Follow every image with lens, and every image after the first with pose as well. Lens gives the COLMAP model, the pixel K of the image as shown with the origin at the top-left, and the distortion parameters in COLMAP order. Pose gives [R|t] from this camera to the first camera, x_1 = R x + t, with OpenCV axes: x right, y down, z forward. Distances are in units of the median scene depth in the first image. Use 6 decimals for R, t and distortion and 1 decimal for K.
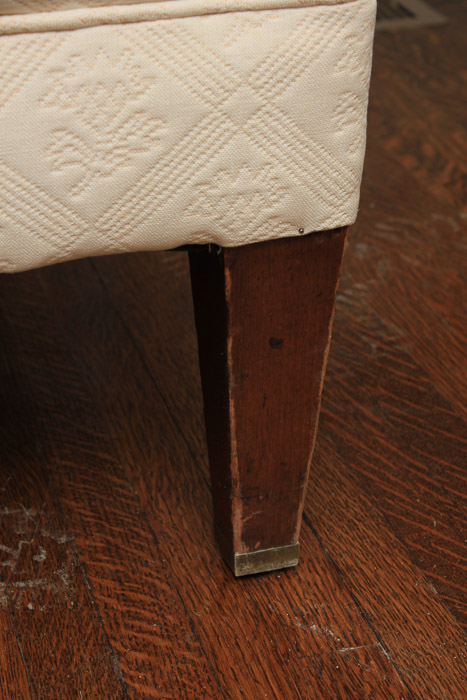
lens RADIAL K [[1680.5, 0, 229.5], [0, 1680.5, 347.6], [0, 0, 1]] dist [0.088283, 0.000000]
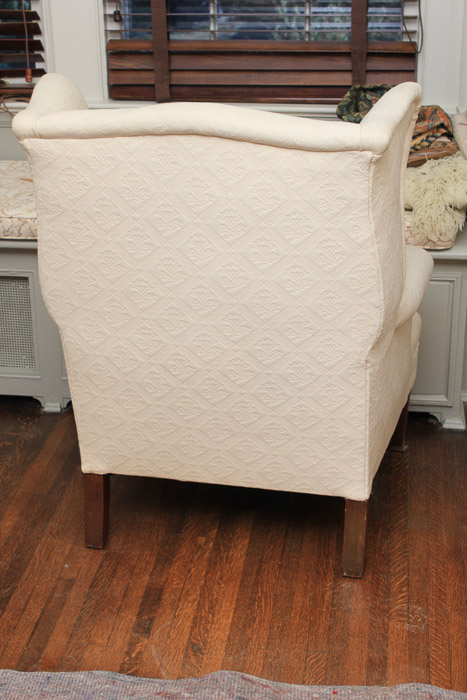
lens RADIAL K [[1207.4, 0, 230.0], [0, 1207.4, 350.1], [0, 0, 1]] dist [0.051349, 0.000000]
pose [[0.916722, 0.140103, -0.374156, 0.496276], [-0.166102, 0.985376, -0.037992, -0.348359], [0.363362, 0.096976, 0.926587, -2.044477]]
